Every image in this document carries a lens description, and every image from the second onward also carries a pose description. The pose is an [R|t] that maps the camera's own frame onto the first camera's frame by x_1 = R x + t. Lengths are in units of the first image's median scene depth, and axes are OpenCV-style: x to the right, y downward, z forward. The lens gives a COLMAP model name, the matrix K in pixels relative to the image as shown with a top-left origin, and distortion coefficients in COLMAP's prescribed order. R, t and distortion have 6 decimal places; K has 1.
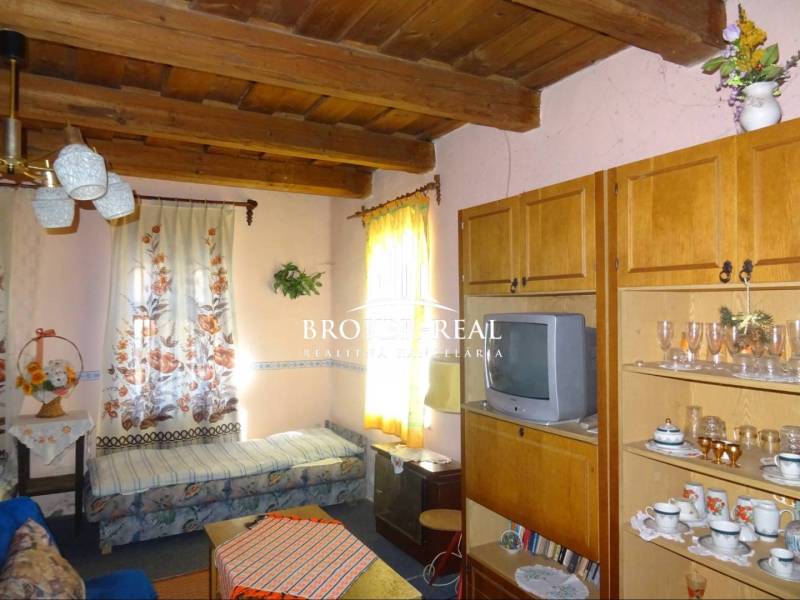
lens RADIAL K [[571.6, 0, 400.8], [0, 571.6, 303.1], [0, 0, 1]] dist [0.005188, -0.004201]
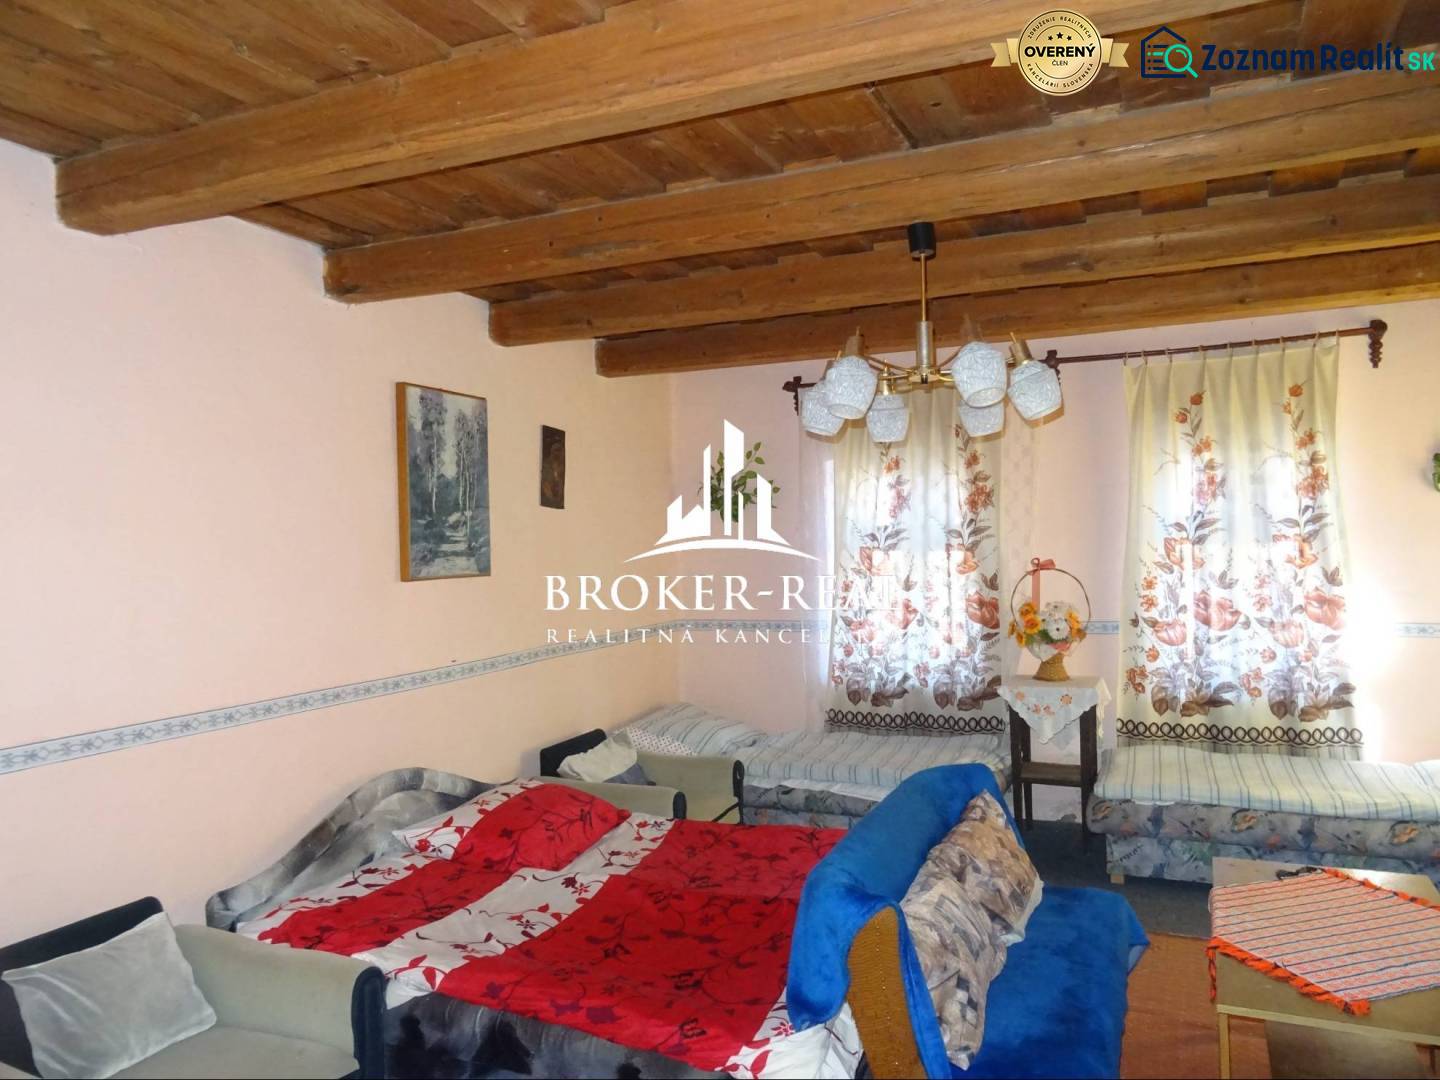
lens RADIAL K [[1028.9, 0, 721.6], [0, 1028.9, 540.3], [0, 0, 1]] dist [0.005188, -0.004201]
pose [[0.589427, -0.012844, -0.807720, 0.177822], [0.033975, 0.999383, 0.008902, -0.003305], [0.807107, -0.032689, 0.589499, -0.087522]]
